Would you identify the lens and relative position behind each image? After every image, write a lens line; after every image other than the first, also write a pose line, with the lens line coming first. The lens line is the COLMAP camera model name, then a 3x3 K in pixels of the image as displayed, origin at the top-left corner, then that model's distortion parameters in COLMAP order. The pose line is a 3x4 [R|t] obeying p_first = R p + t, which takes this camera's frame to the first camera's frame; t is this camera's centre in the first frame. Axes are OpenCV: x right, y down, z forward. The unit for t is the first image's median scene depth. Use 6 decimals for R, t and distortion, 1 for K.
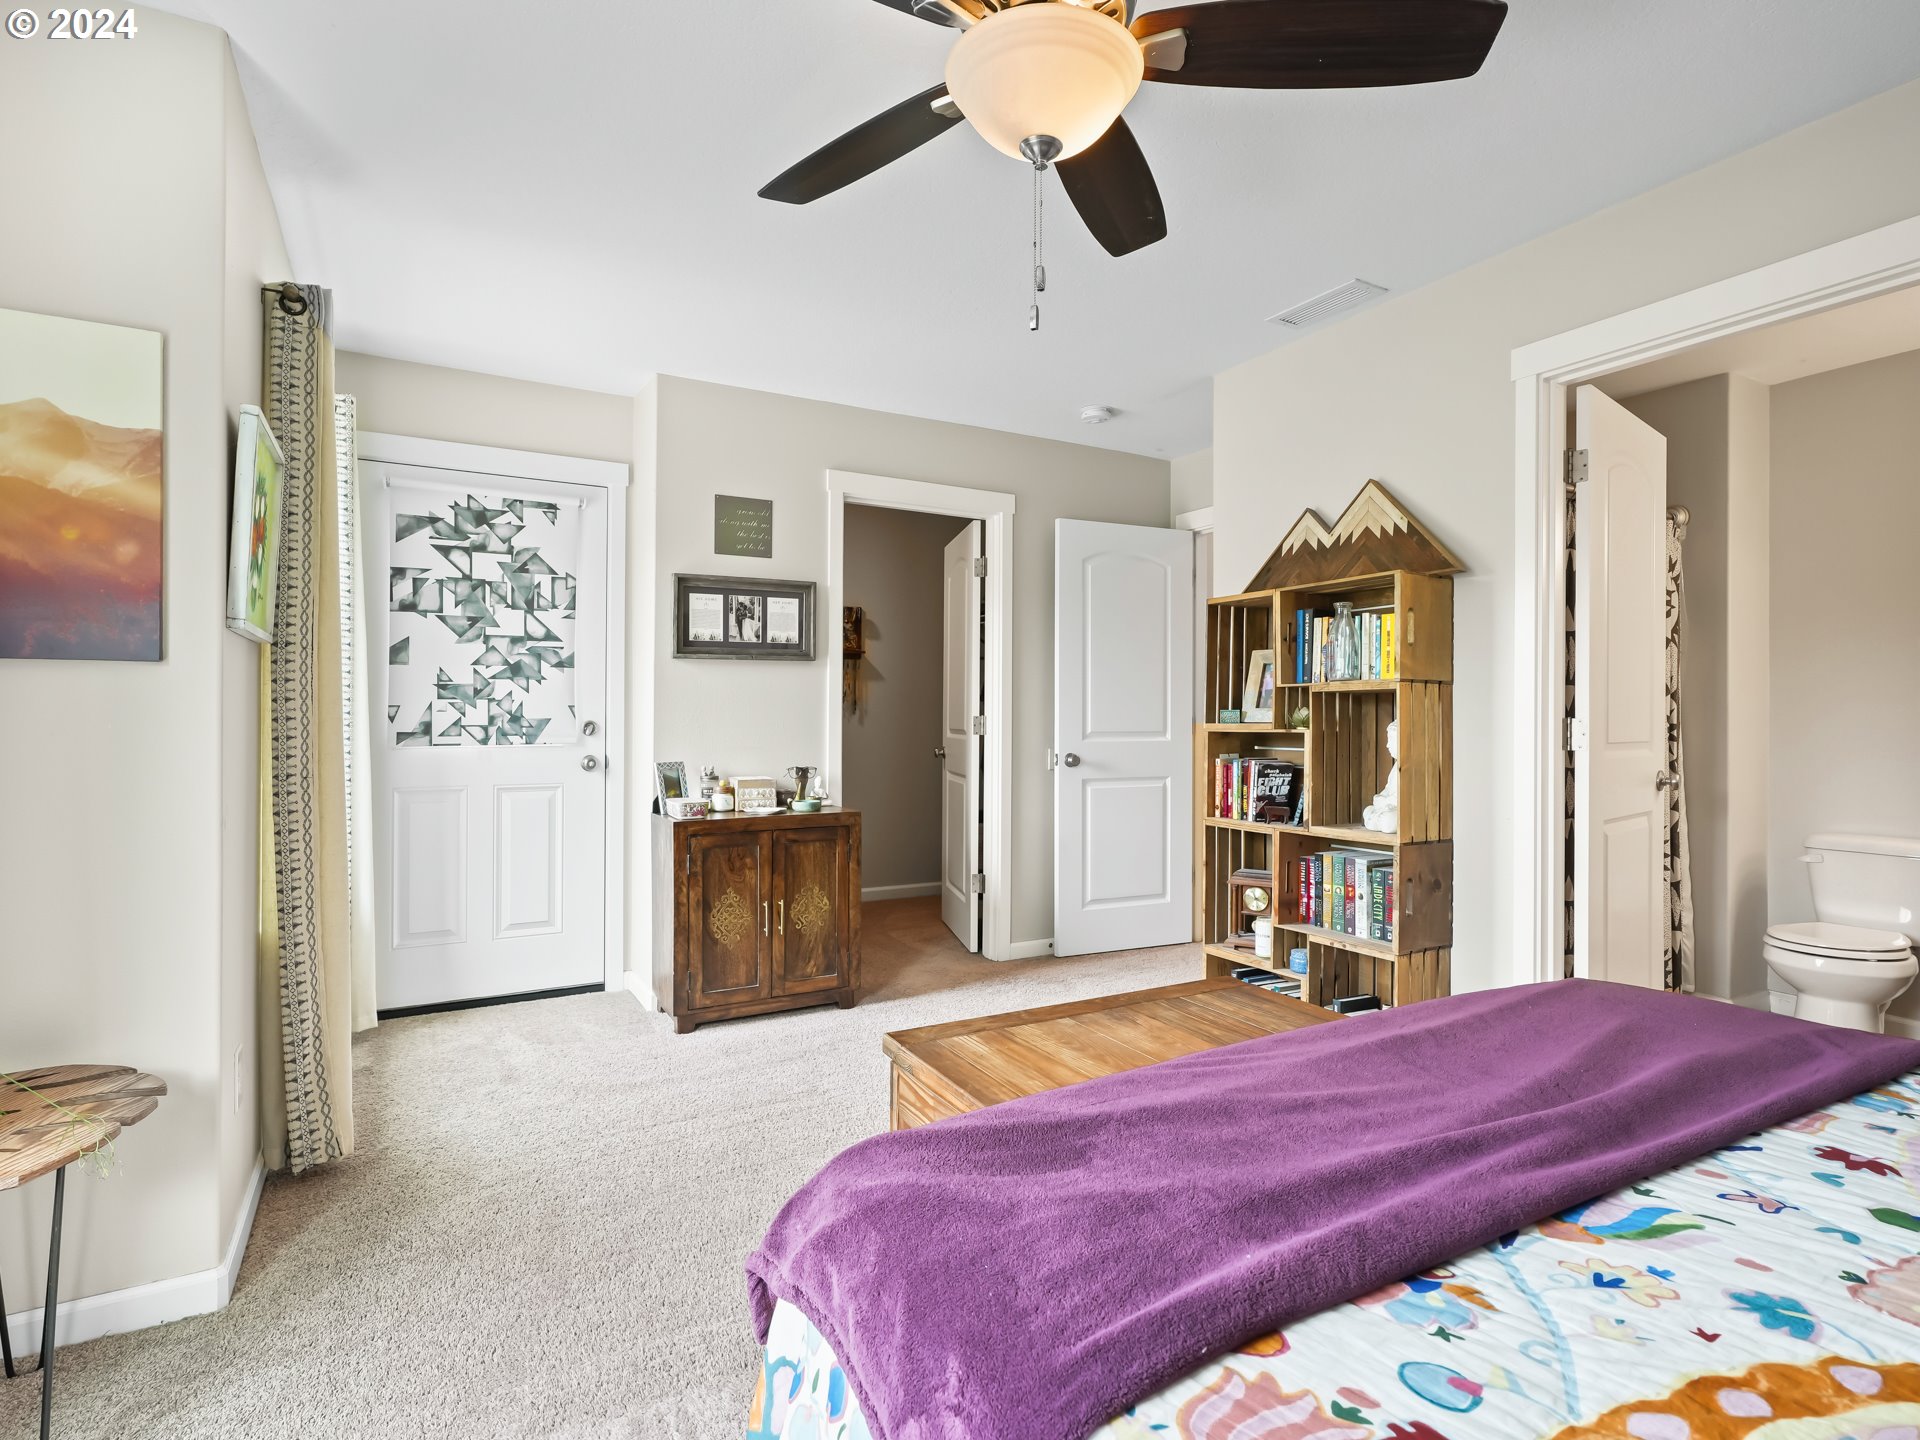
lens RADIAL K [[972.1, 0, 952.9], [0, 972.1, 717.0], [0, 0, 1]] dist [-0.021693, -0.000932]
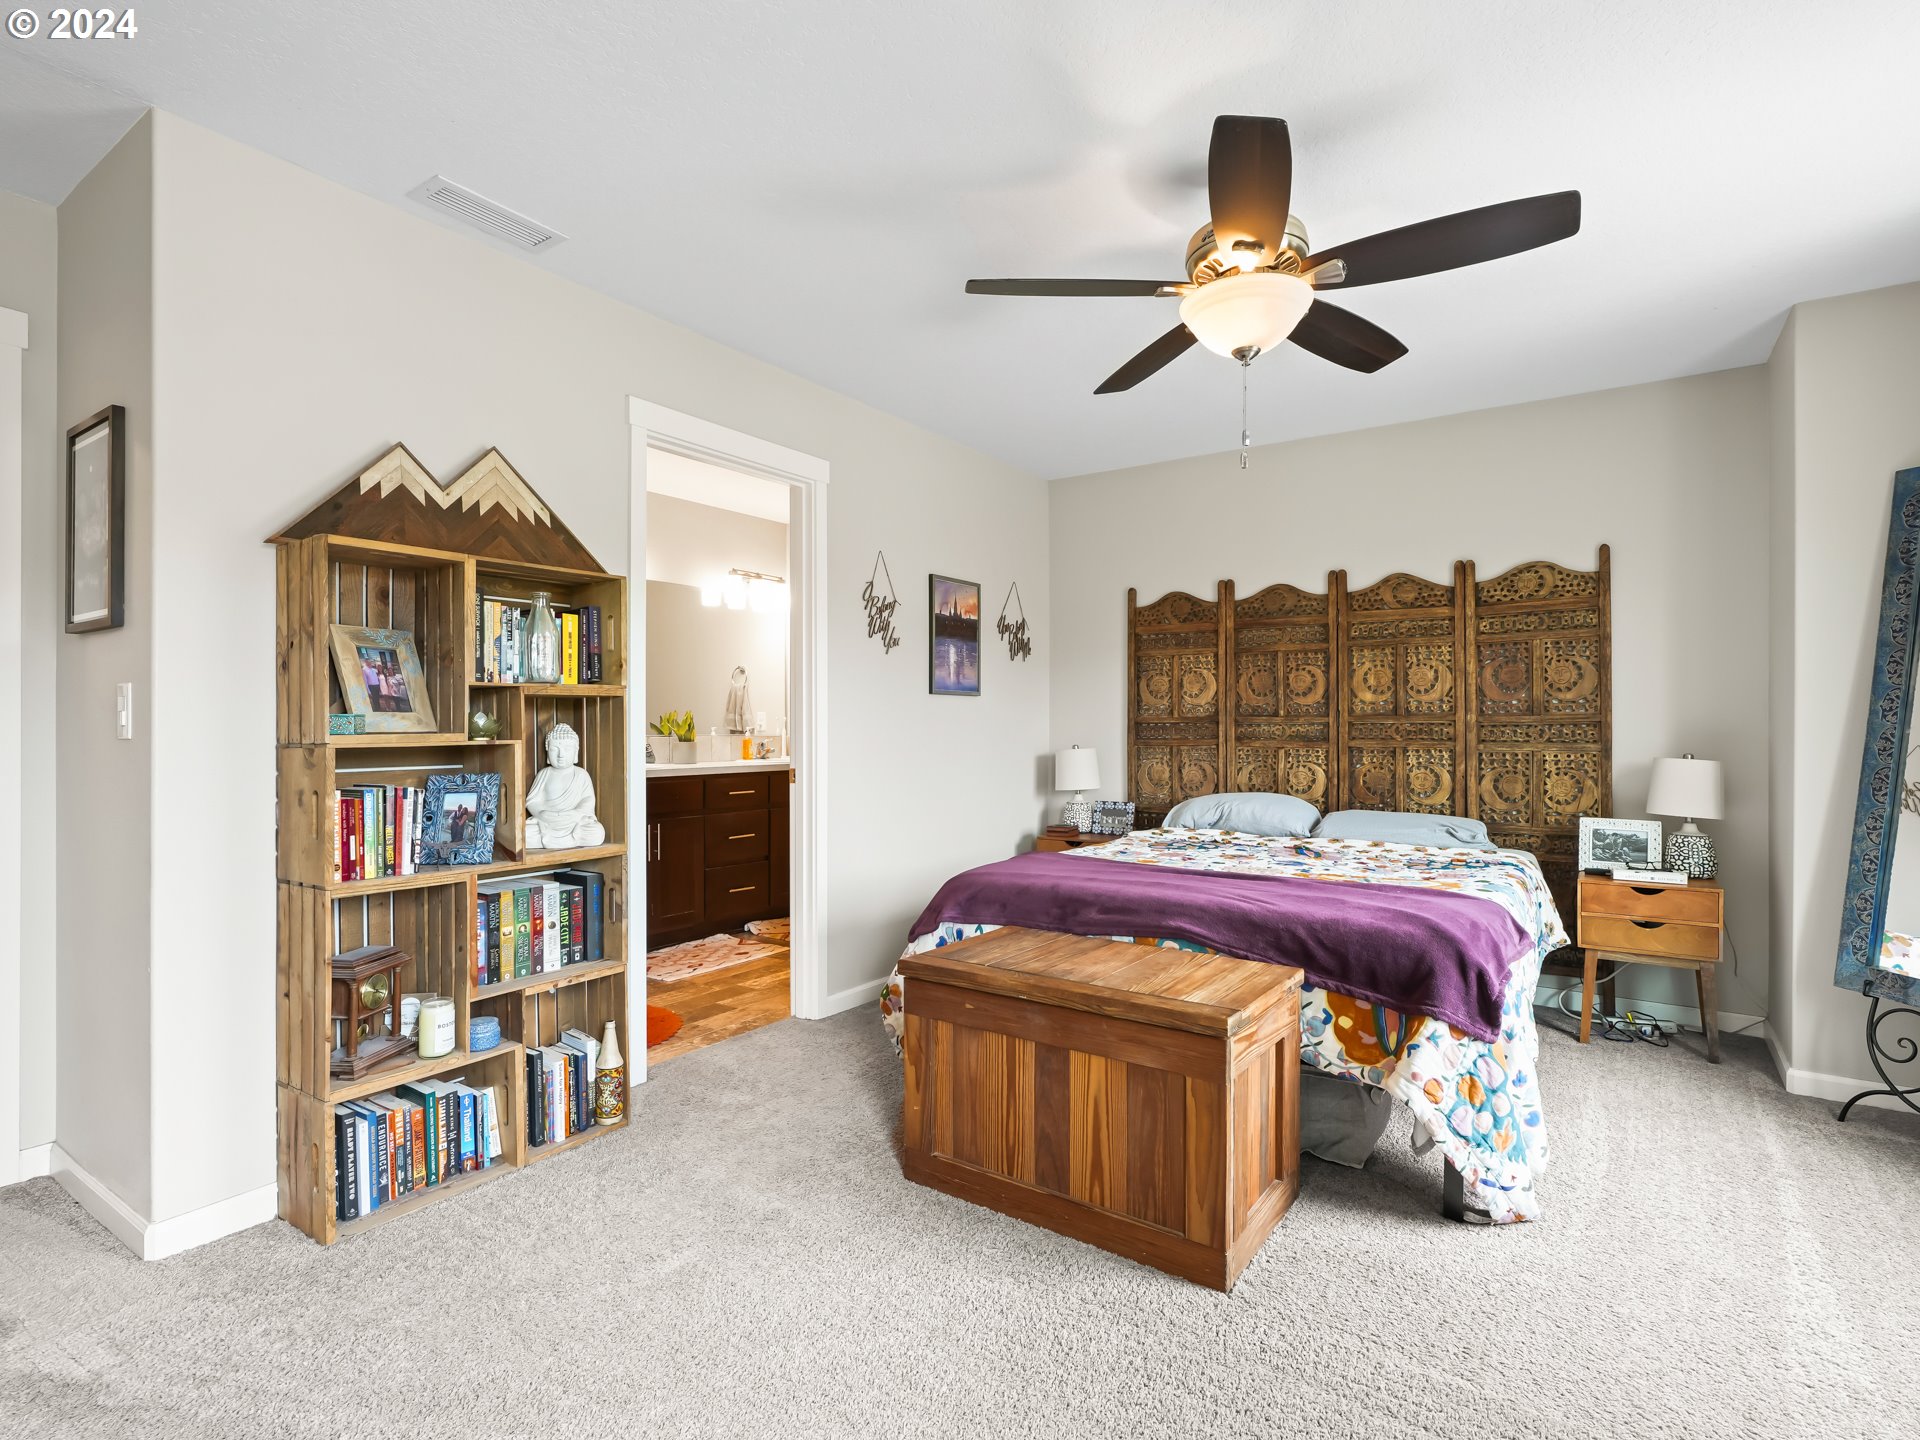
lens RADIAL K [[972.1, 0, 960.5], [0, 972.1, 726.7], [0, 0, 1]] dist [-0.021693, -0.000932]
pose [[-0.451161, -0.001516, 0.892441, -0.515979], [-0.000222, 0.999999, 0.001586, 0.000744], [-0.892443, 0.000518, -0.451160, 1.011400]]
